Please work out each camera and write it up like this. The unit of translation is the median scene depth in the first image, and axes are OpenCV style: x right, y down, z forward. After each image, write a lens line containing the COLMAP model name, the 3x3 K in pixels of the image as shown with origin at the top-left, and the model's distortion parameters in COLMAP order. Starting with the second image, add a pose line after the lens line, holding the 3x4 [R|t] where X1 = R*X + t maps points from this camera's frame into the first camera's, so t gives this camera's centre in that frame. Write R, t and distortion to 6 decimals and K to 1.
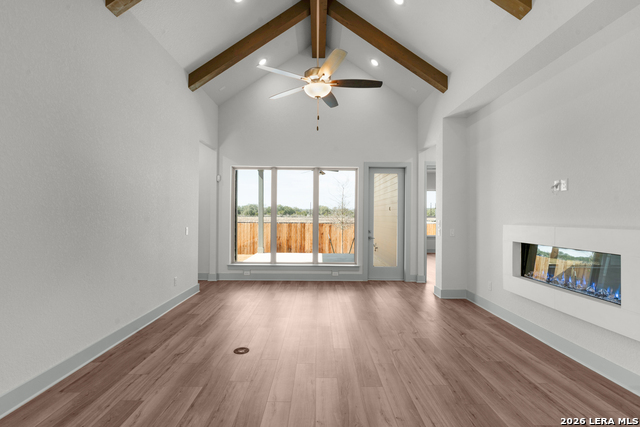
lens RADIAL K [[313.1, 0, 317.6], [0, 313.1, 215.1], [0, 0, 1]] dist [0.001427, -0.001335]
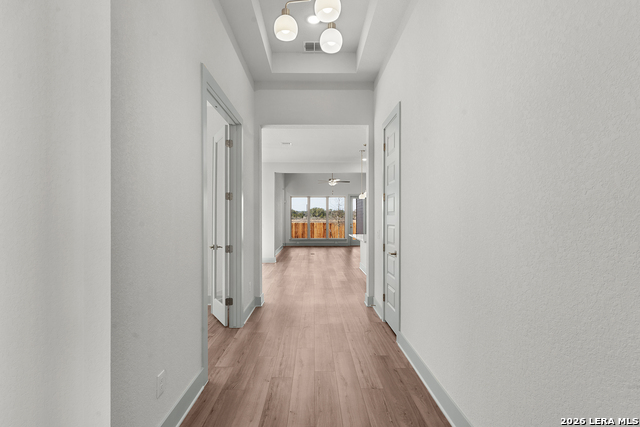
lens RADIAL K [[313.1, 0, 319.9], [0, 313.1, 215.2], [0, 0, 1]] dist [0.001427, -0.001335]
pose [[0.999704, -0.013373, 0.020316, -0.139856], [0.013491, 0.999893, -0.005665, -0.001530], [-0.020238, 0.005938, 0.999778, -1.690256]]
